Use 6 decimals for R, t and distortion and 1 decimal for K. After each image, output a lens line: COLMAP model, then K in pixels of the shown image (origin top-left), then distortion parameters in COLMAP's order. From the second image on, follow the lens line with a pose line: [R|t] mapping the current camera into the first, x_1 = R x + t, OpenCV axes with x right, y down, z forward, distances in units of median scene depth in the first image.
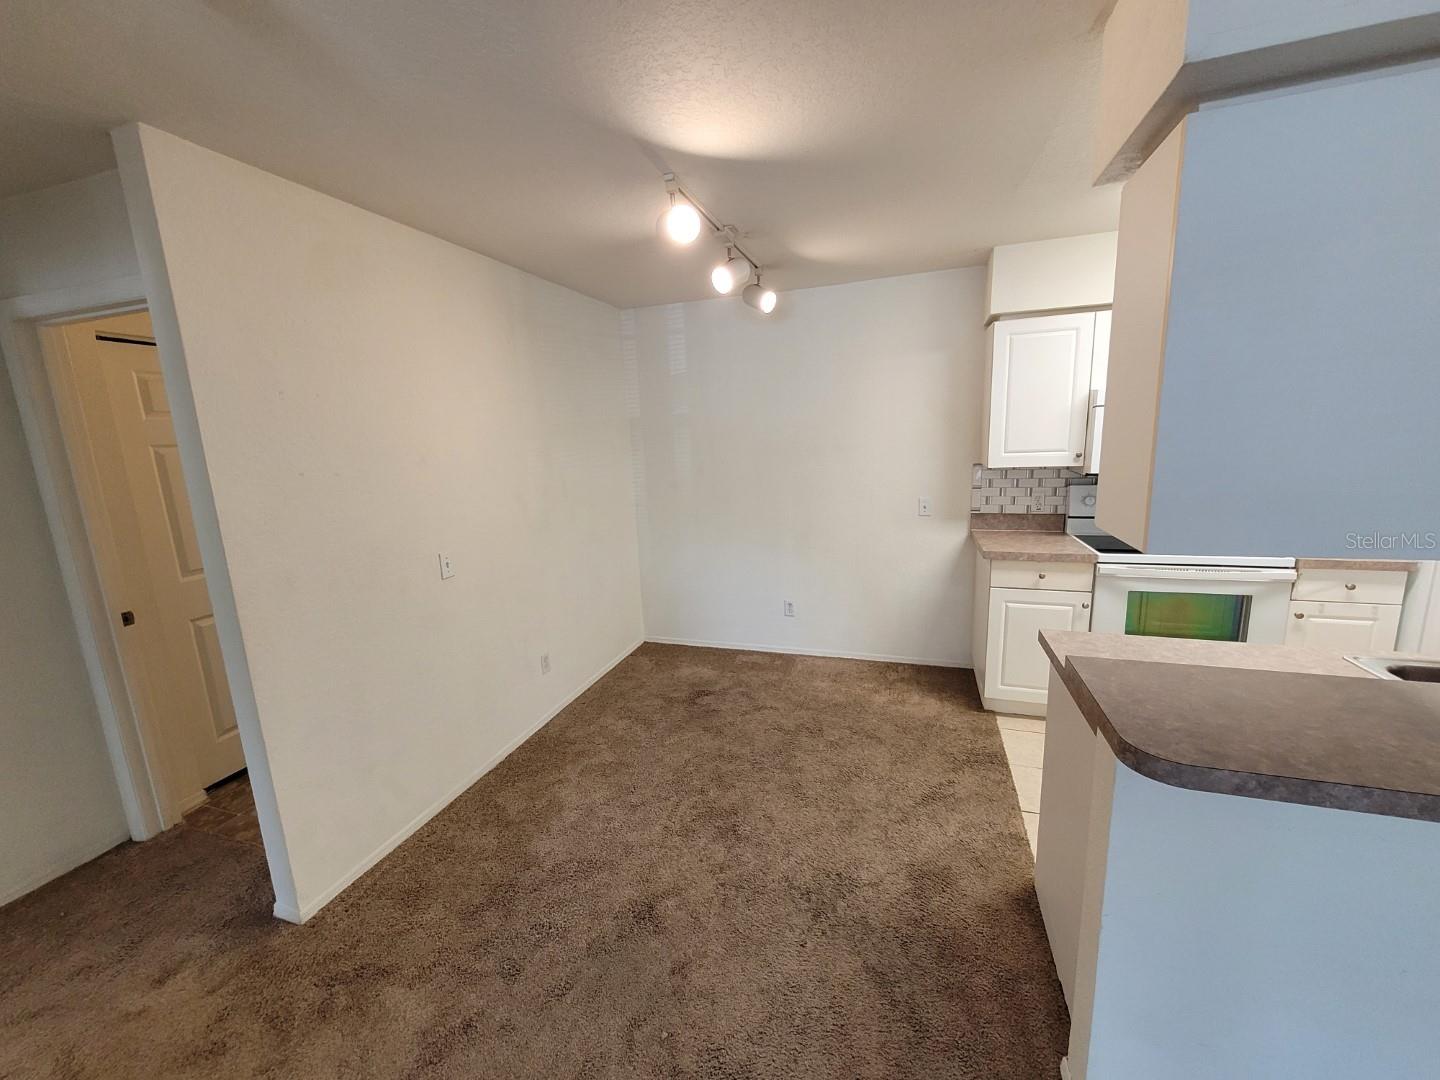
lens RADIAL K [[565.2, 0, 721.4], [0, 565.2, 537.1], [0, 0, 1]] dist [-0.000132, -0.000083]
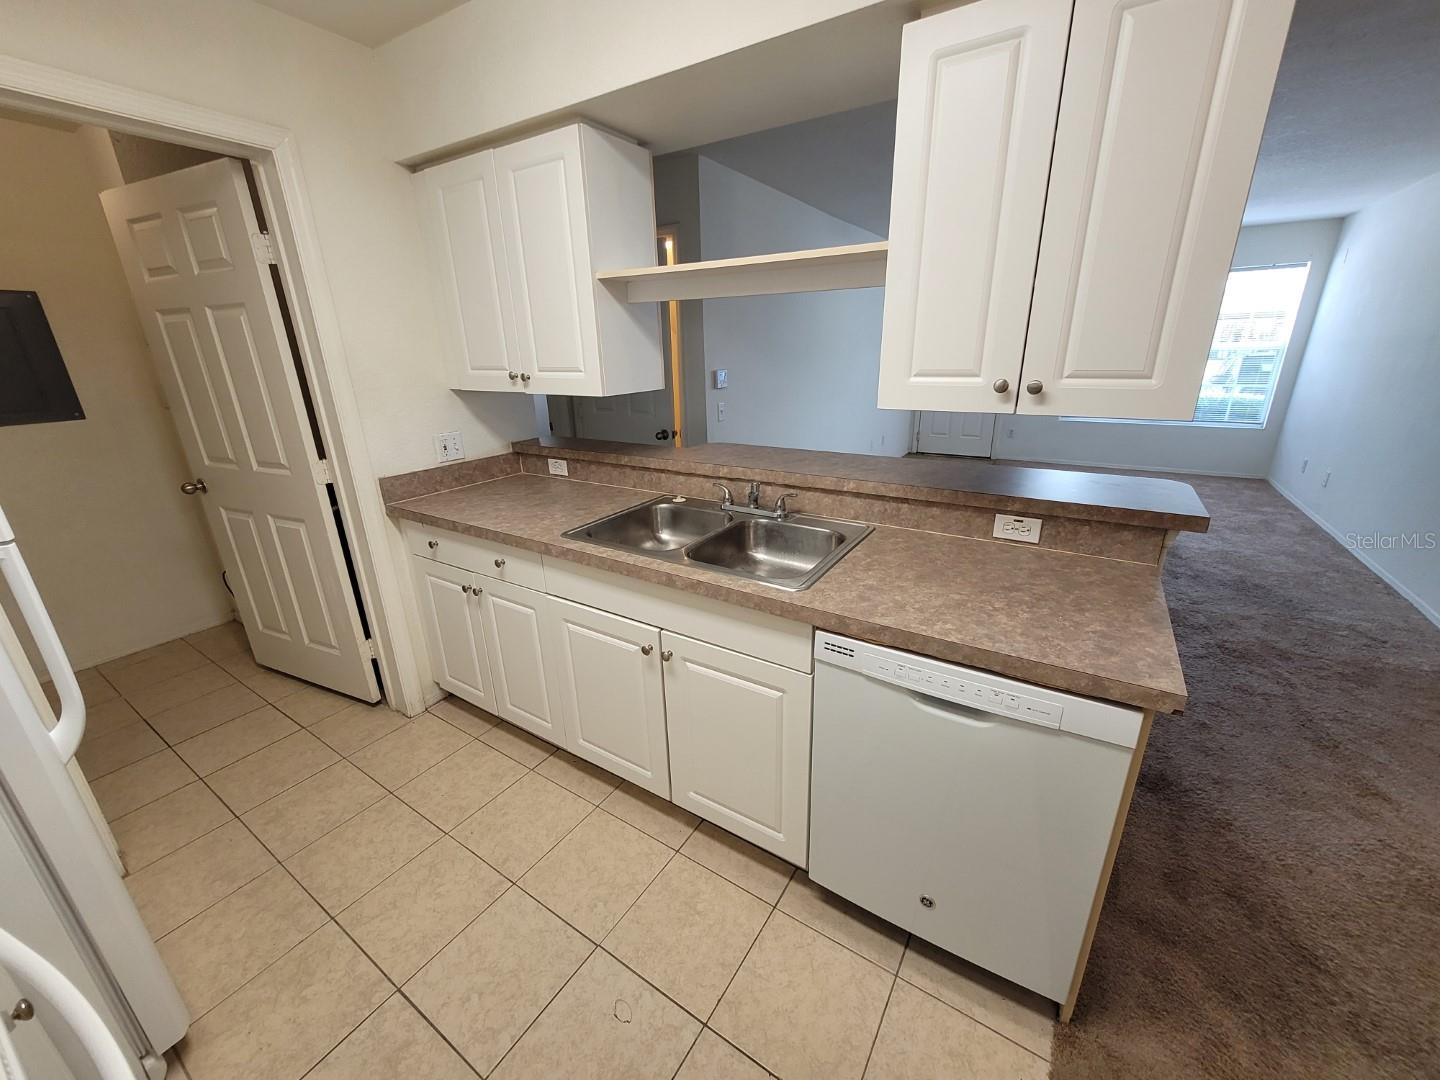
lens RADIAL K [[565.2, 0, 721.2], [0, 565.2, 538.3], [0, 0, 1]] dist [-0.000132, -0.000083]
pose [[-0.966699, -0.021948, 0.254971, 0.450561], [0.106818, 0.870772, 0.479944, -0.133036], [-0.232556, 0.491198, -0.839430, 0.779886]]
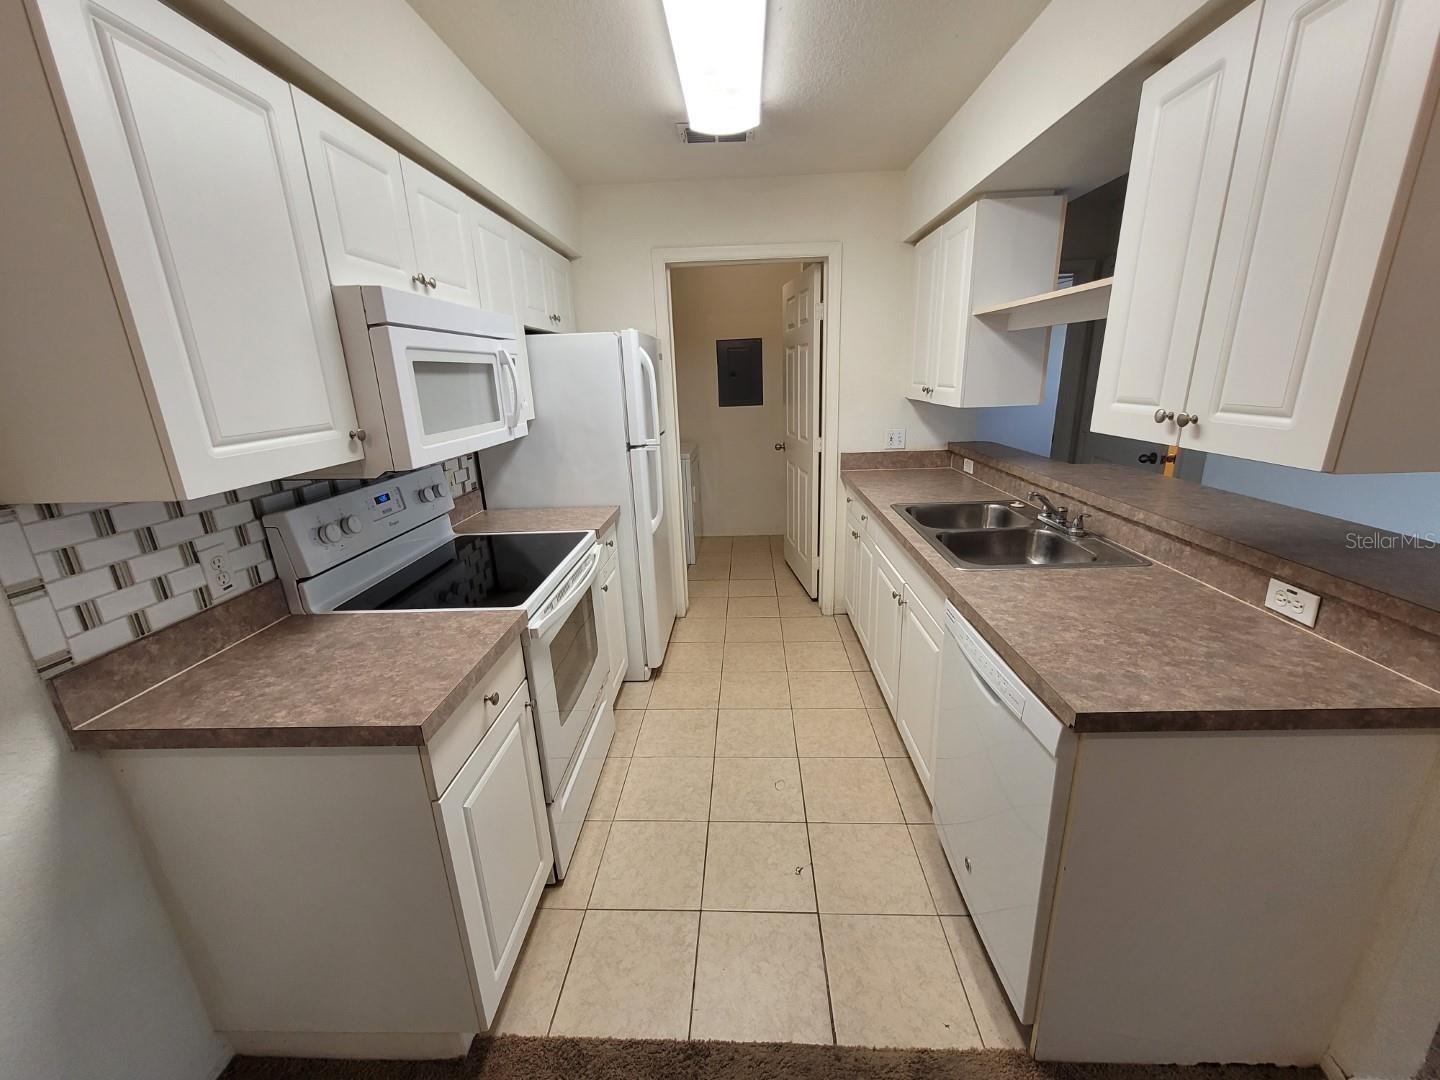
lens RADIAL K [[565.2, 0, 720.5], [0, 565.2, 540.8], [0, 0, 1]] dist [-0.000132, -0.000083]
pose [[-0.271835, -0.227698, 0.935018, 0.103210], [0.222308, 0.930468, 0.291220, -0.117154], [-0.936315, 0.287026, -0.202315, 0.739043]]
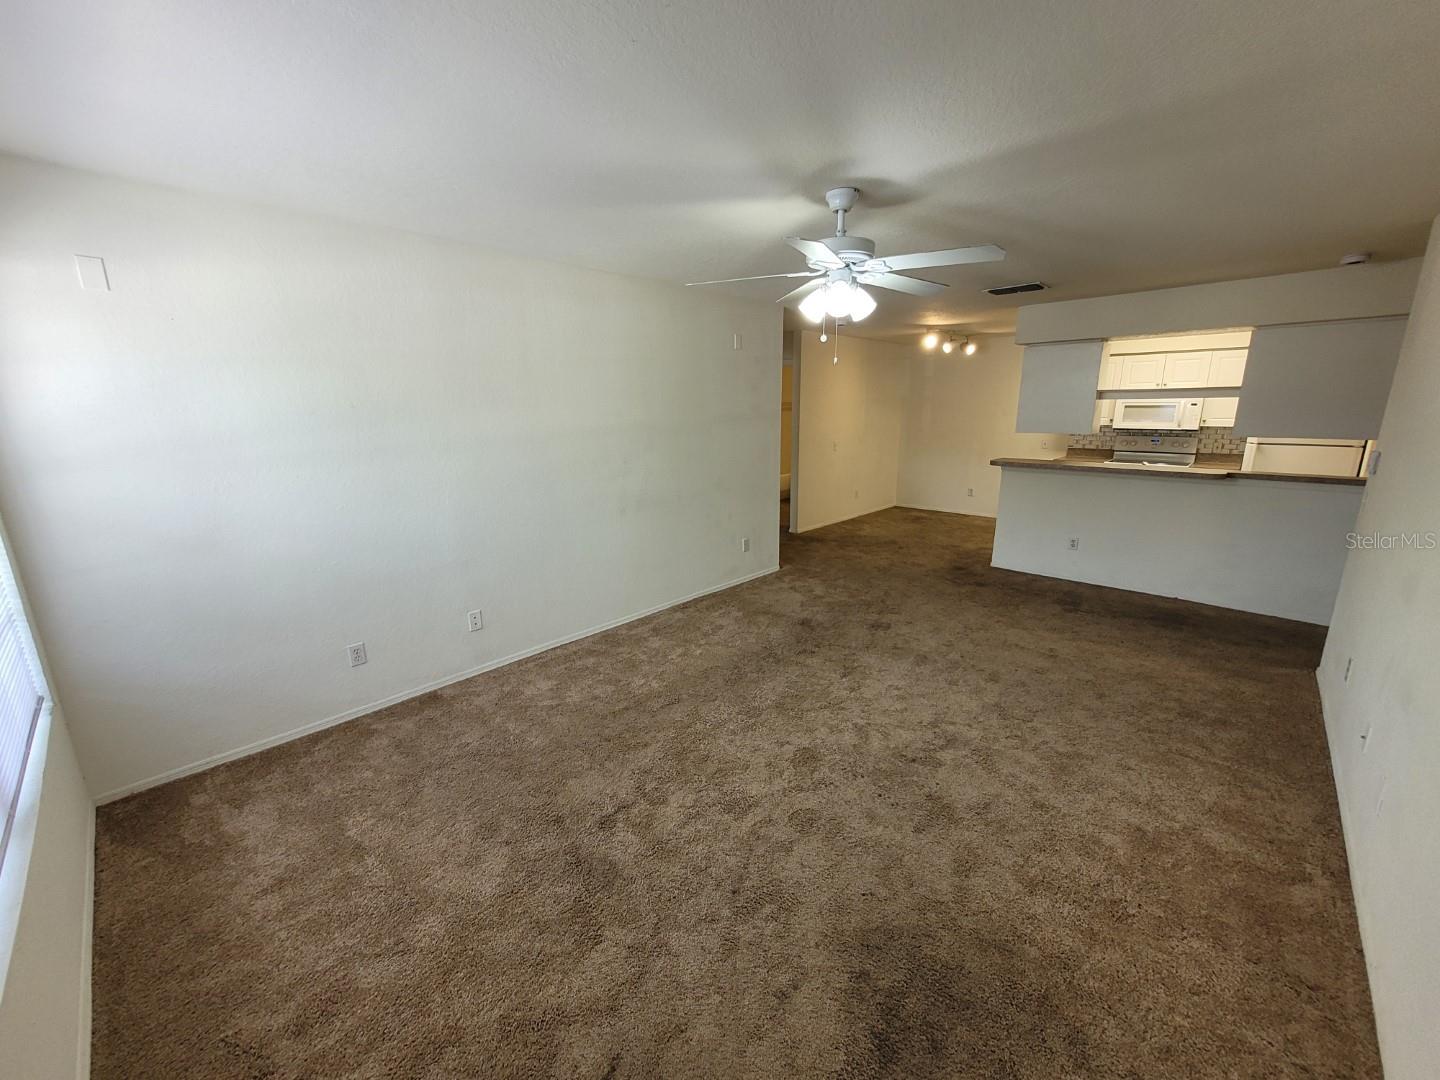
lens RADIAL K [[565.2, 0, 721.4], [0, 565.2, 536.5], [0, 0, 1]] dist [-0.000132, -0.000083]
pose [[0.904664, 0.127319, -0.406660, 0.181014], [-0.104962, 0.991497, 0.076922, 0.260504], [0.412996, -0.026905, 0.910336, -1.455593]]
